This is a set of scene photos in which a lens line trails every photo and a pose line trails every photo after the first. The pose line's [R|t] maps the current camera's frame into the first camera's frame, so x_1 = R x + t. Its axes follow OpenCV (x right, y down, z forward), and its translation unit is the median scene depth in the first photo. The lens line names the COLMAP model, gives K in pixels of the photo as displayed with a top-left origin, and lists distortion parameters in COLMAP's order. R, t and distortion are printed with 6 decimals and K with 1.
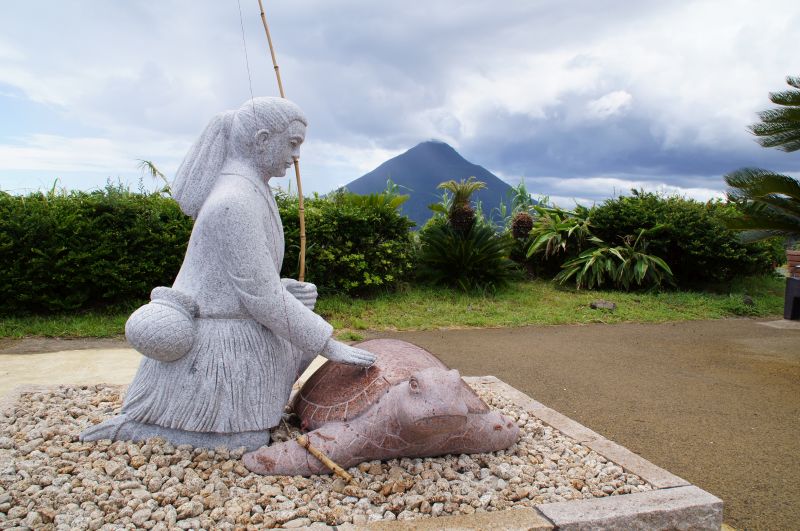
lens RADIAL K [[645.7, 0, 400.0], [0, 645.7, 265.5], [0, 0, 1]] dist [-0.180673, 0.139681]
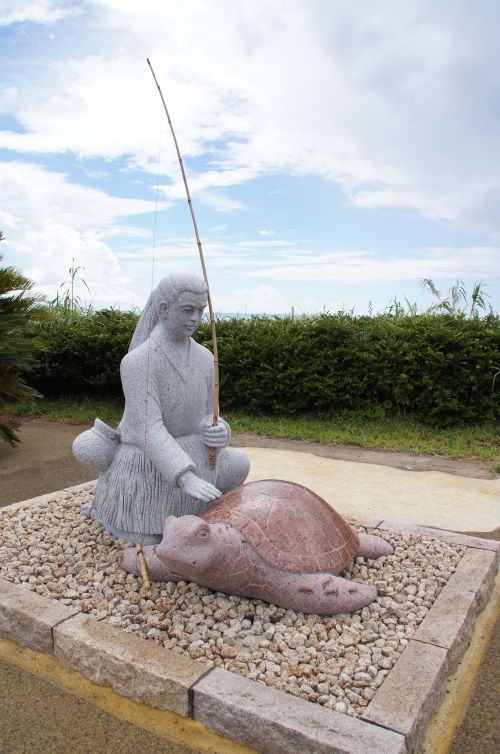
lens RADIAL K [[608.6, 0, 250.0], [0, 608.6, 377.0], [0, 0, 1]] dist [-0.180673, 0.139681]
pose [[0.663097, 0.048155, -0.746983, 0.323022], [-0.029841, 0.998836, 0.037901, -0.045933], [0.747938, -0.002841, 0.663762, 0.134250]]
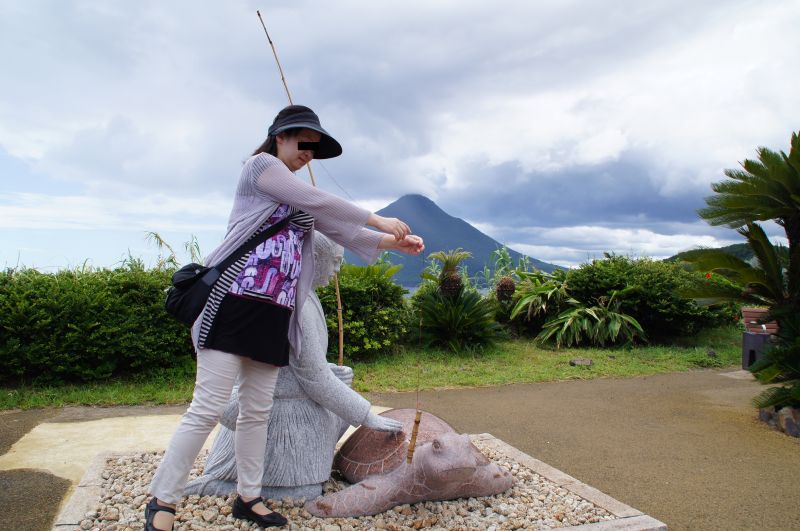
lens RADIAL K [[645.7, 0, 400.0], [0, 645.7, 265.5], [0, 0, 1]] dist [-0.180673, 0.139681]
pose [[0.999356, -0.019424, 0.030161, -0.031305], [0.021717, 0.996744, -0.077650, -0.032558], [-0.028555, 0.078255, 0.996524, -0.131411]]
